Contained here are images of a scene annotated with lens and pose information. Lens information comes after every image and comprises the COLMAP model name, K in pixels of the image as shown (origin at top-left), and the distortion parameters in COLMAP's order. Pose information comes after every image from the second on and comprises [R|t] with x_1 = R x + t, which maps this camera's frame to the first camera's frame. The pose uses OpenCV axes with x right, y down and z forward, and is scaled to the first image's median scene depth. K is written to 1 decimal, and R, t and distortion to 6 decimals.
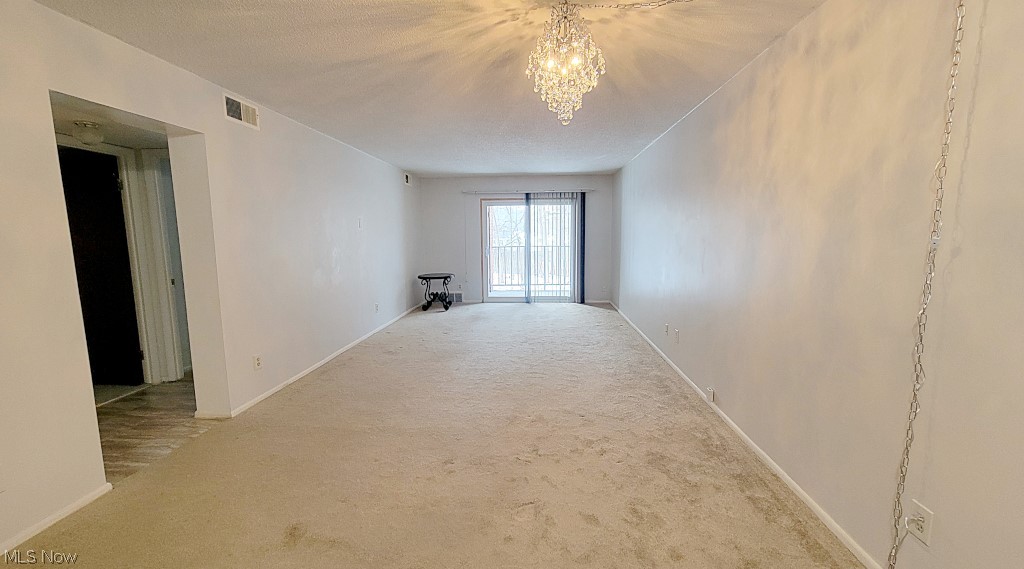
lens RADIAL K [[417.3, 0, 519.4], [0, 417.3, 284.7], [0, 0, 1]] dist [0.005605, -0.001597]
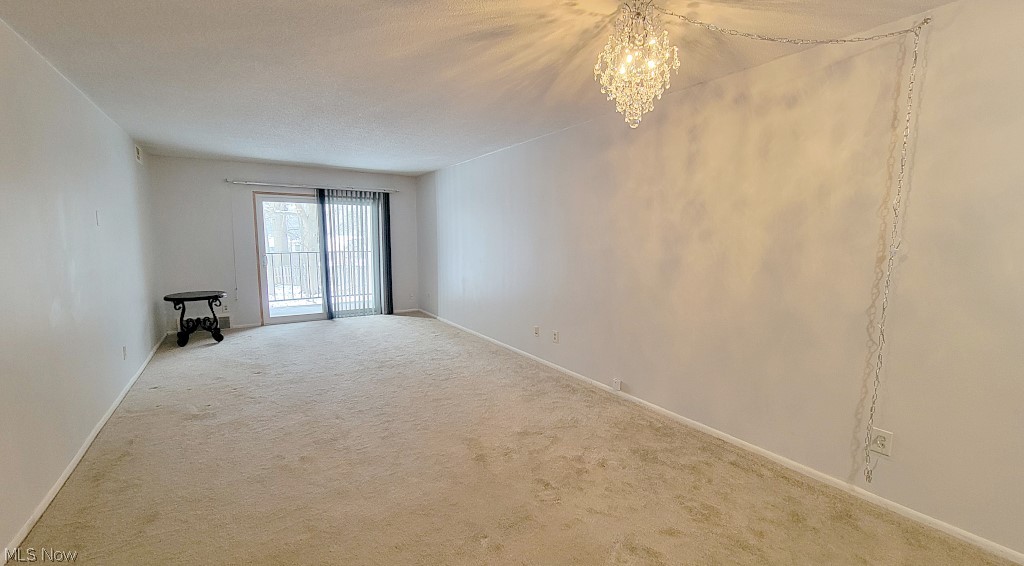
lens RADIAL K [[417.3, 0, 512.7], [0, 417.3, 283.6], [0, 0, 1]] dist [0.005605, -0.001597]
pose [[0.809034, -0.052259, 0.585434, -0.191775], [0.058762, 0.998241, 0.007903, -0.015714], [-0.584817, 0.028008, 0.810681, 0.114362]]
